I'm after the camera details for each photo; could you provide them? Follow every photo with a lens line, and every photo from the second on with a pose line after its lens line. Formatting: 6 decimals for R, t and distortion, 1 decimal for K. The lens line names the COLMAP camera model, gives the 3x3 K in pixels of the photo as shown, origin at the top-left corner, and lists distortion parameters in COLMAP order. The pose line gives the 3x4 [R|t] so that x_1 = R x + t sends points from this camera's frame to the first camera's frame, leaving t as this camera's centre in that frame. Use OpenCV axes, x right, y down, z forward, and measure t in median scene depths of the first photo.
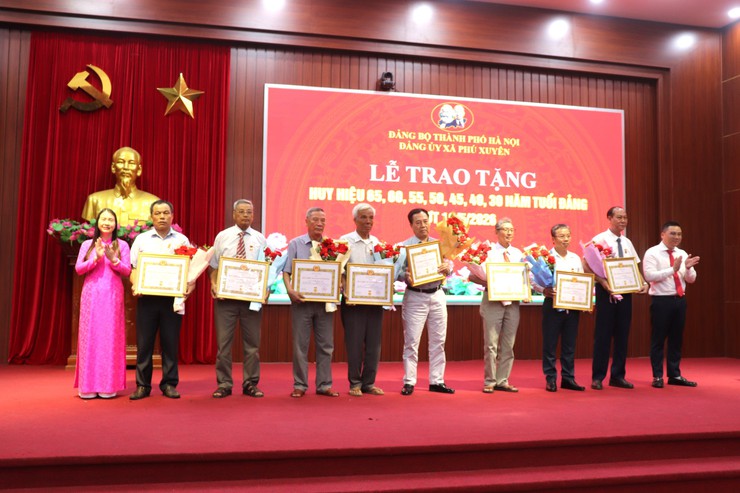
lens RADIAL K [[730.5, 0, 370.0], [0, 730.5, 246.5], [0, 0, 1]] dist [-0.134753, 0.226345]
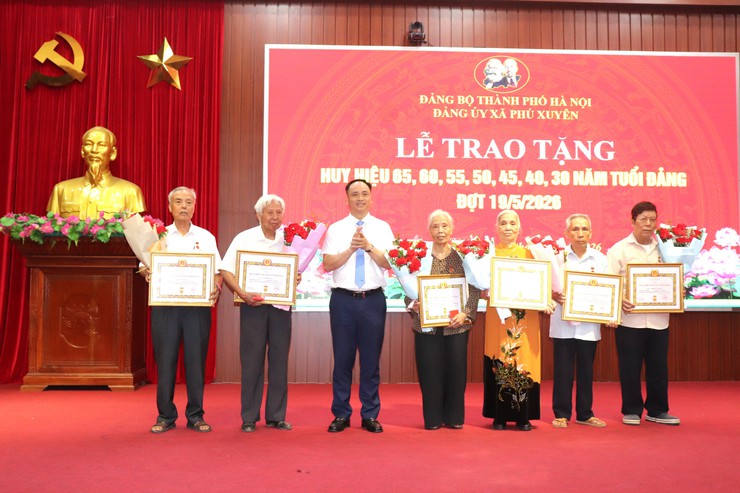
lens RADIAL K [[792.1, 0, 370.0], [0, 792.1, 246.5], [0, 0, 1]] dist [-0.110373, 0.259753]
pose [[0.984858, -0.017244, -0.172503, 0.117479], [0.017390, 0.999849, -0.000663, 0.007898], [0.172489, -0.002347, 0.985009, 0.130581]]
